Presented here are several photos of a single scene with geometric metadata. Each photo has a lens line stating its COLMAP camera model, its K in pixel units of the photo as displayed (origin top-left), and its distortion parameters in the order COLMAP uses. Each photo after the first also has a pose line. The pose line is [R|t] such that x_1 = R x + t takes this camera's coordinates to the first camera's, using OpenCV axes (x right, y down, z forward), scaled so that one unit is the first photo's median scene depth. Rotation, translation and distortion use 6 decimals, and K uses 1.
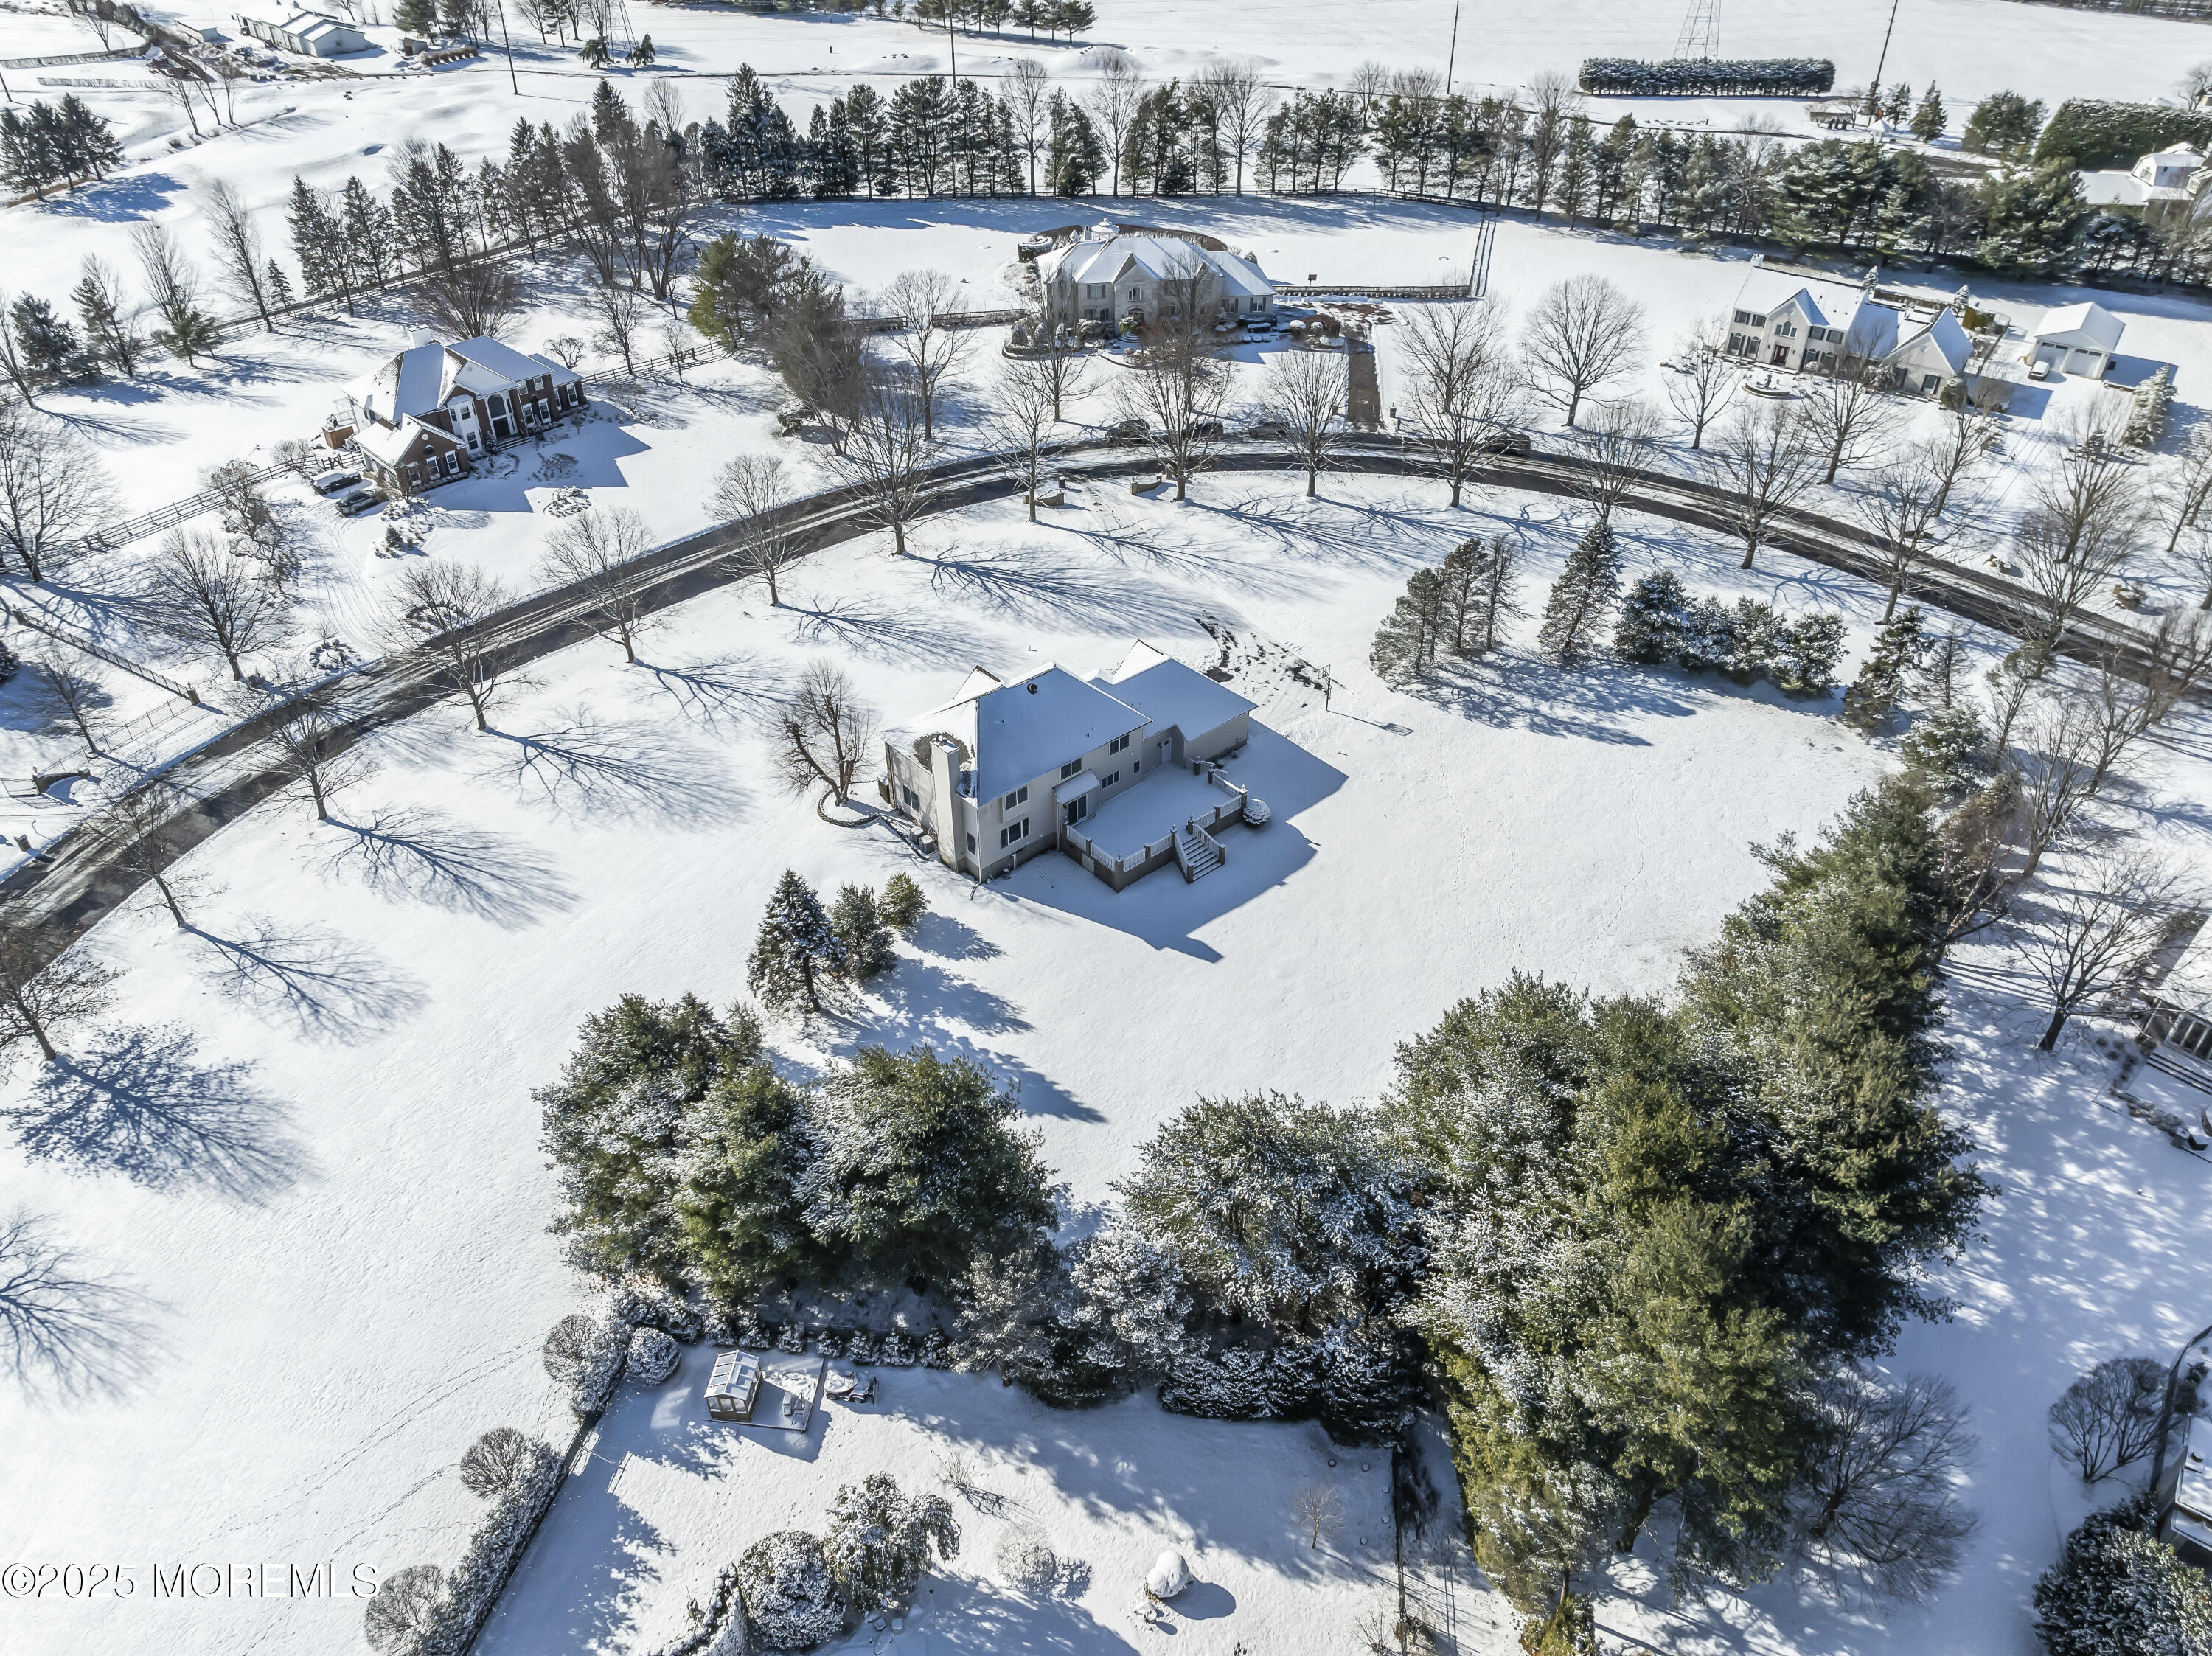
lens RADIAL K [[1560.3, 0, 1111.9], [0, 1560.3, 826.5], [0, 0, 1]] dist [-0.046387, 0.012849]
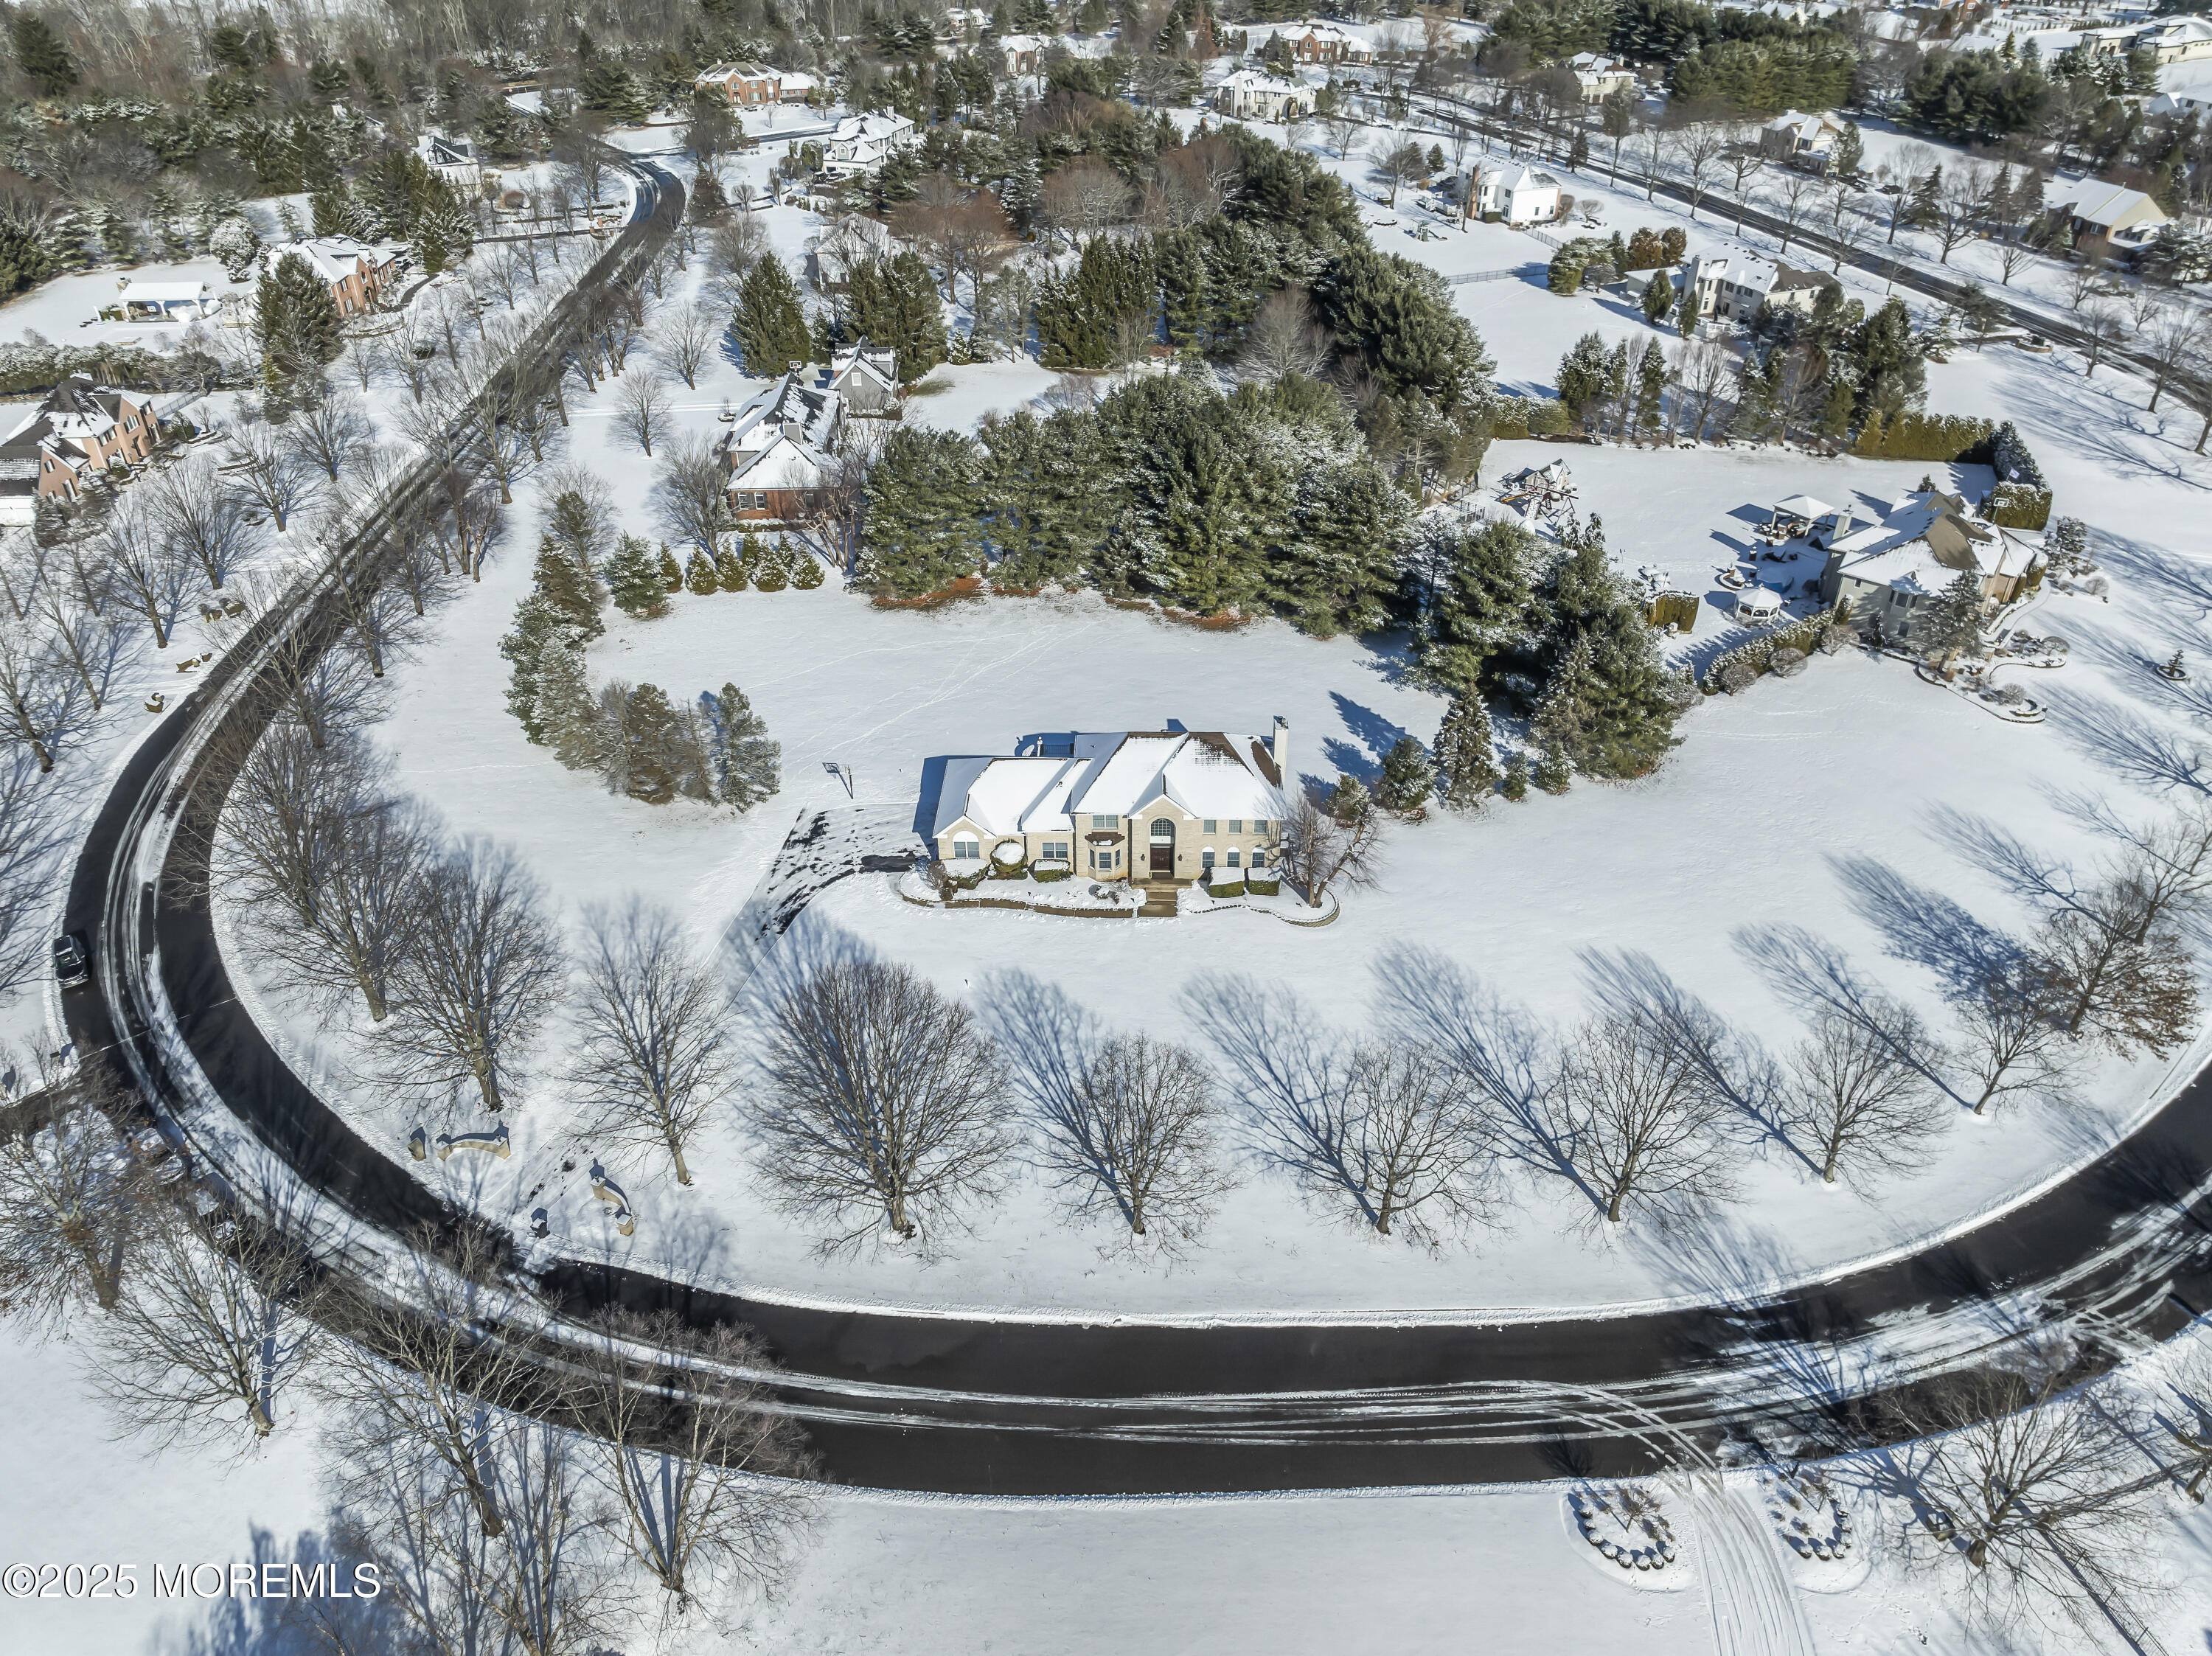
lens RADIAL K [[1560.3, 0, 1106.8], [0, 1560.3, 832.4], [0, 0, 1]] dist [-0.046387, 0.012849]
pose [[-0.735201, -0.383033, 0.559254, -0.573386], [0.413161, 0.400852, 0.817689, -0.843685], [-0.537380, 0.832228, -0.136453, 1.079878]]
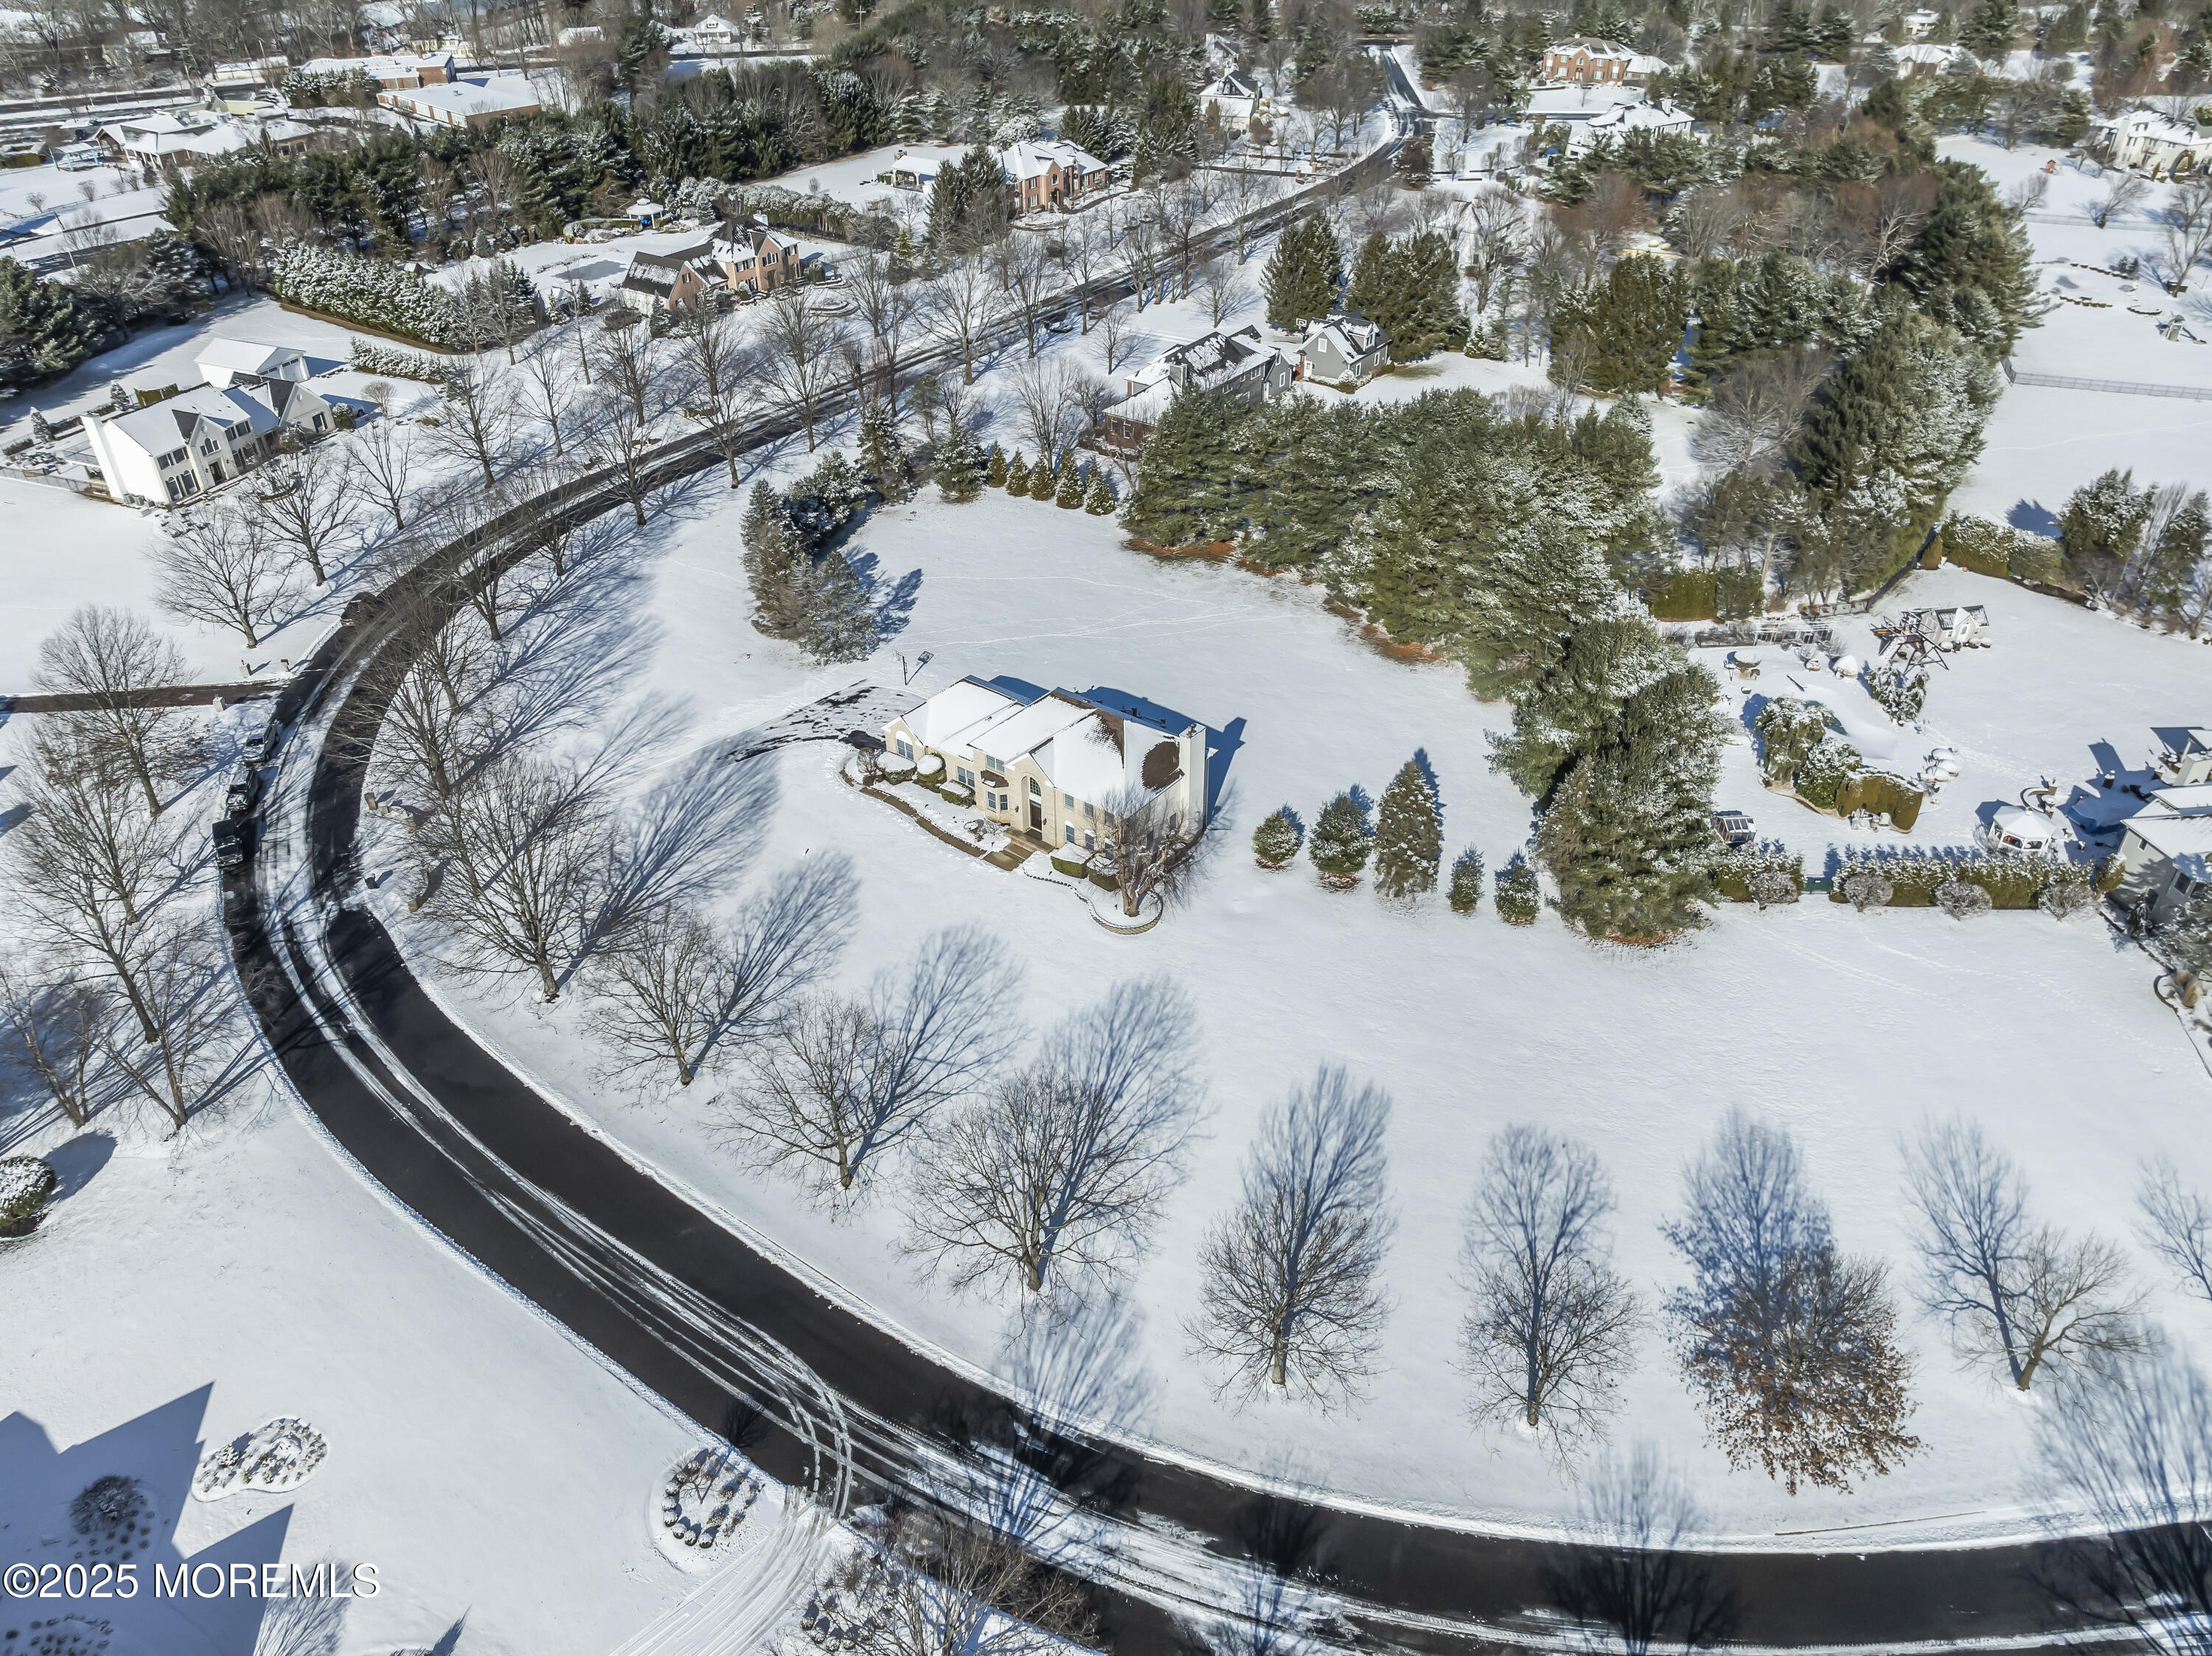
lens RADIAL K [[1560.3, 0, 1107.1], [0, 1560.3, 831.5], [0, 0, 1]] dist [-0.046387, 0.012849]
pose [[-0.182714, -0.568317, 0.802266, -0.859932], [0.599714, 0.582188, 0.548999, -0.548834], [-0.779075, 0.581440, 0.234454, 0.692309]]
